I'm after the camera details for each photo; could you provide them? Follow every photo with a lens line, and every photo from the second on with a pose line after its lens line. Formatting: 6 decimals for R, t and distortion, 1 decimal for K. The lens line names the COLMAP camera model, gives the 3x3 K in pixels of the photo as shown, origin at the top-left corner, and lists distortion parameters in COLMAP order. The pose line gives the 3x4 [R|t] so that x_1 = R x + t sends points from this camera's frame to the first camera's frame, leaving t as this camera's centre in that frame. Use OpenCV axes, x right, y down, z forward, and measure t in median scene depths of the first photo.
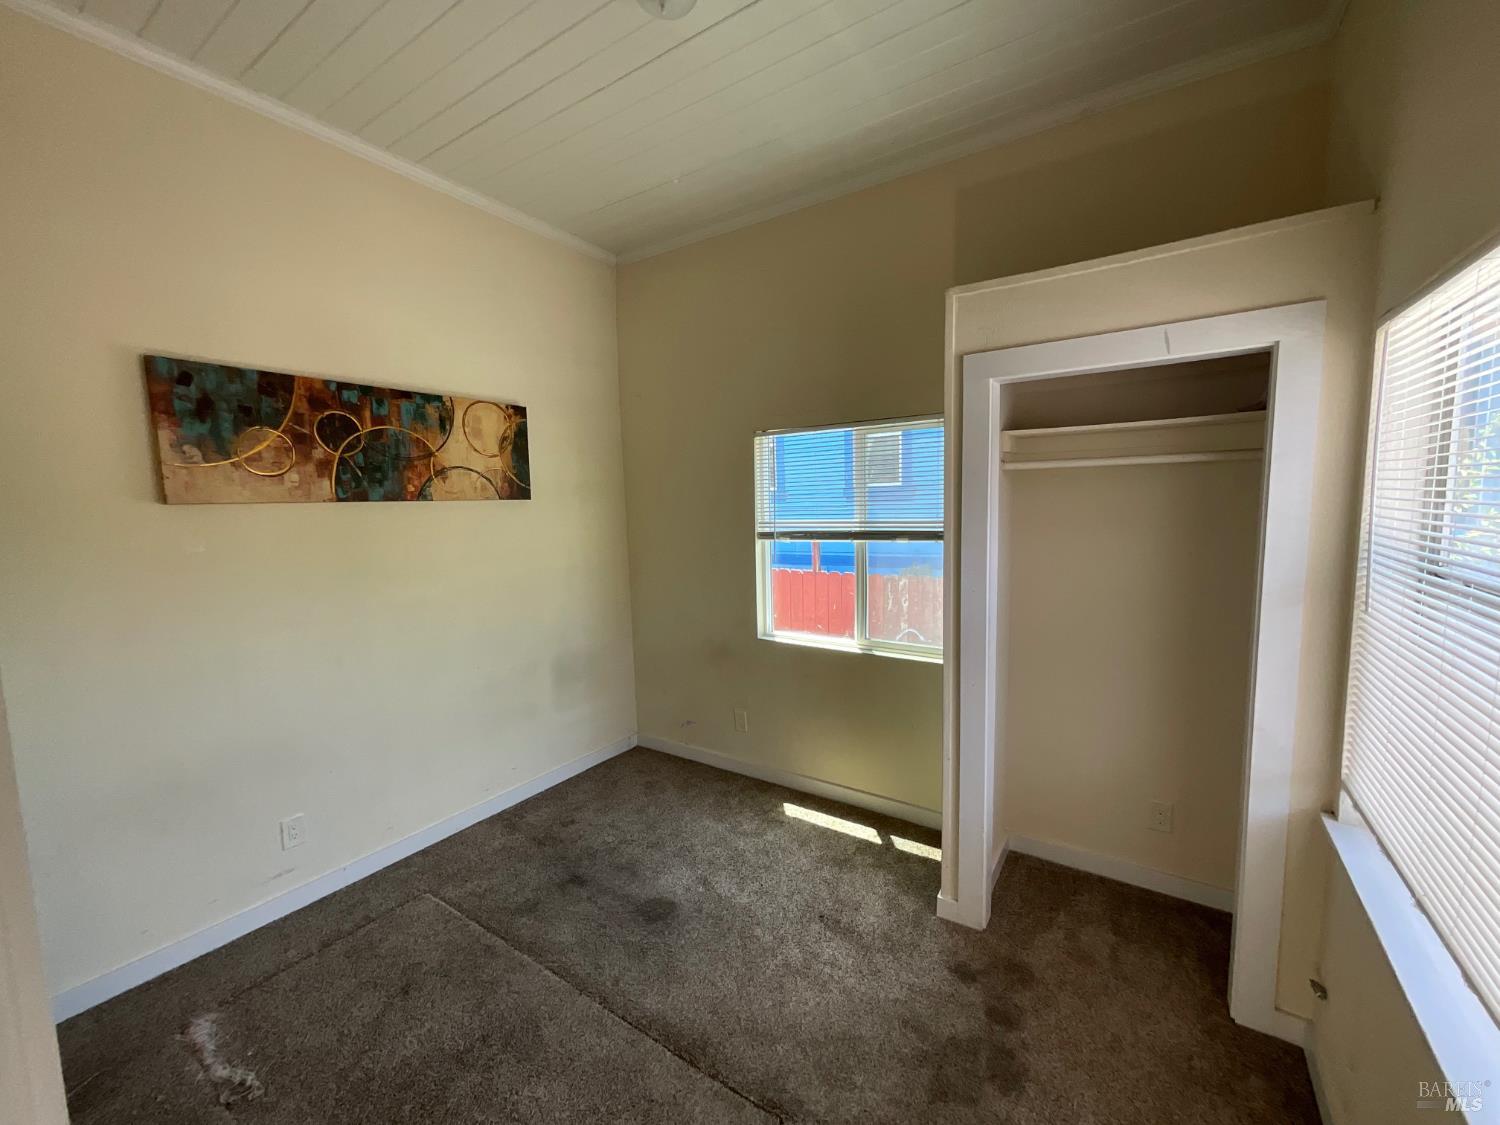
lens RADIAL K [[608.4, 0, 752.1], [0, 608.4, 566.0], [0, 0, 1]] dist [0.000472, 0.000551]
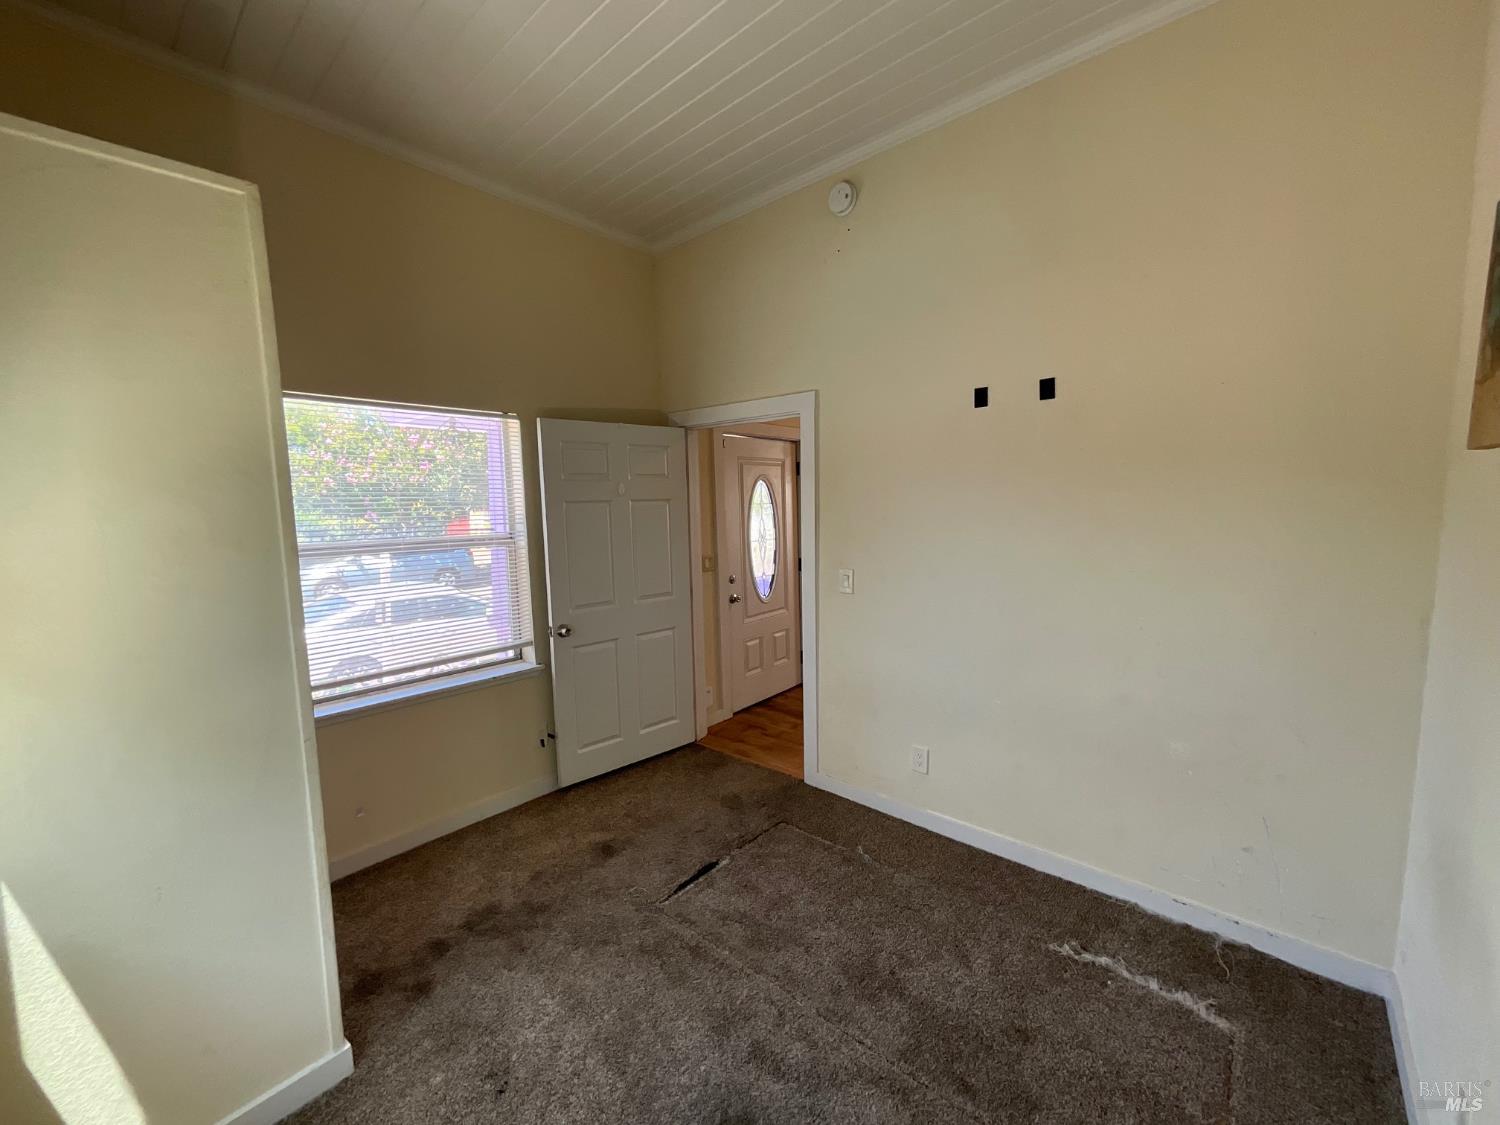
lens RADIAL K [[608.4, 0, 752.1], [0, 608.4, 566.0], [0, 0, 1]] dist [0.000472, 0.000551]
pose [[-0.990837, 0.019403, 0.133659, -0.308527], [0.045566, 0.979629, 0.195578, -0.147275], [-0.127141, 0.199877, -0.971537, 1.727226]]
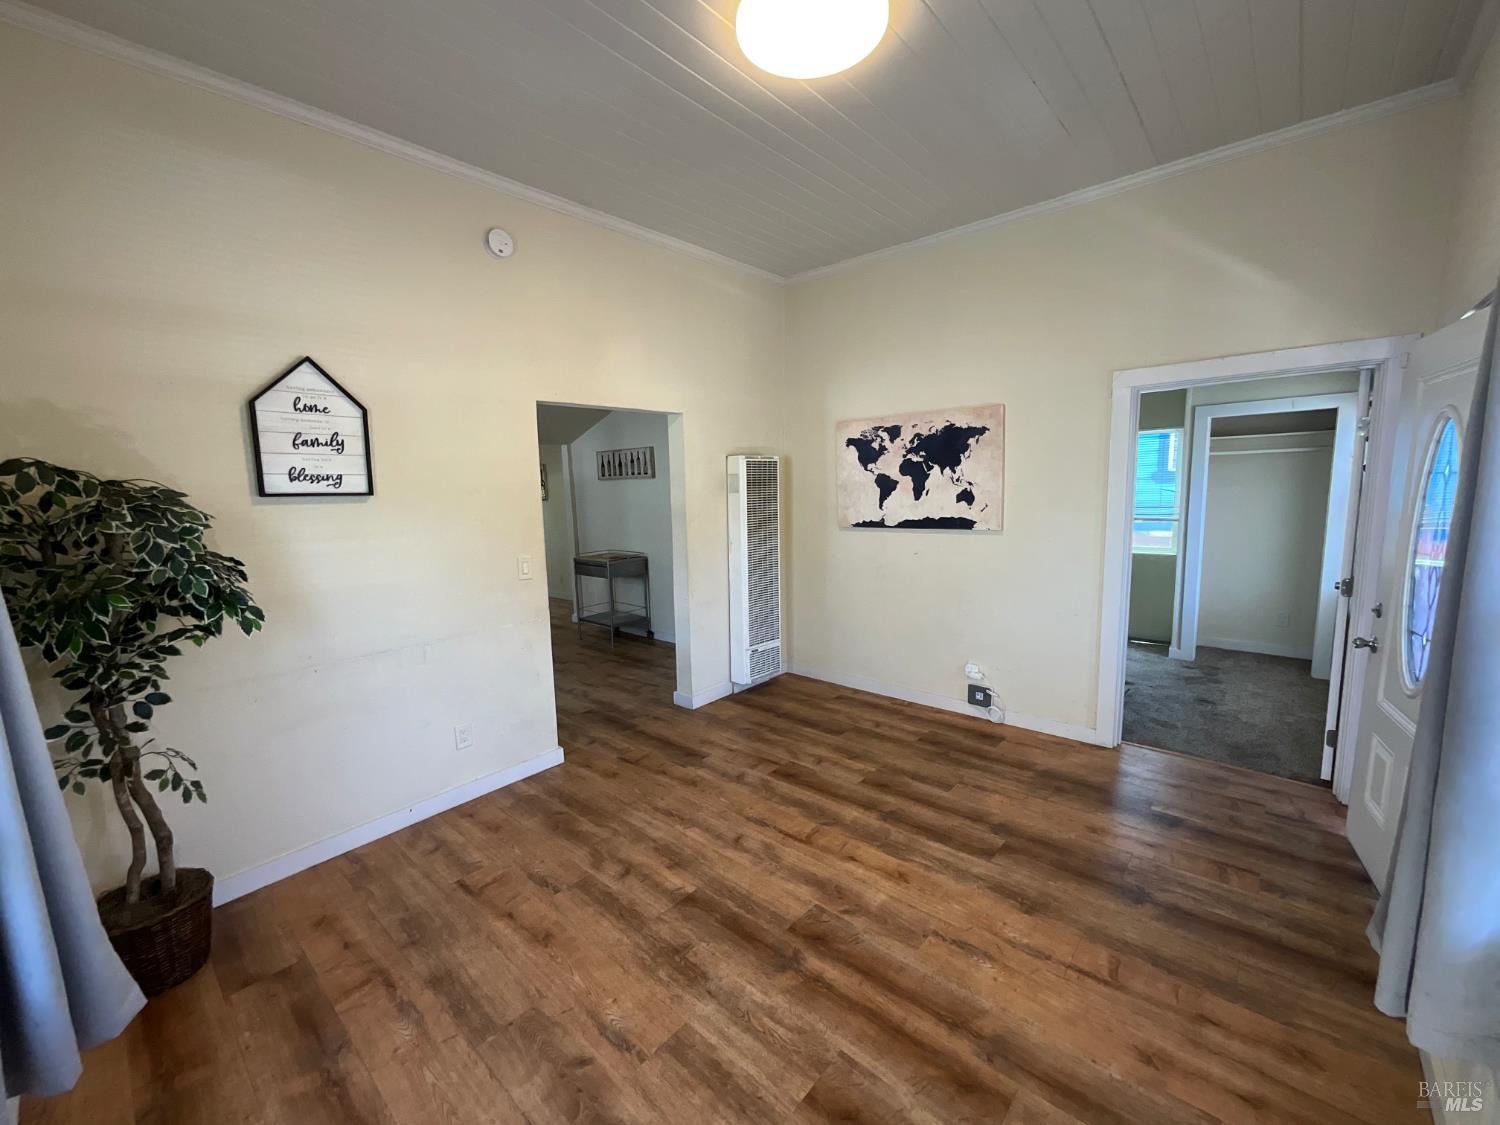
lens RADIAL K [[608.4, 0, 752.1], [0, 608.4, 566.0], [0, 0, 1]] dist [0.000472, 0.000551]
pose [[0.991193, 0.004811, -0.132340, -1.042798], [0.001357, 0.998918, 0.046479, 0.154179], [0.132420, -0.046249, 0.990114, -1.587920]]
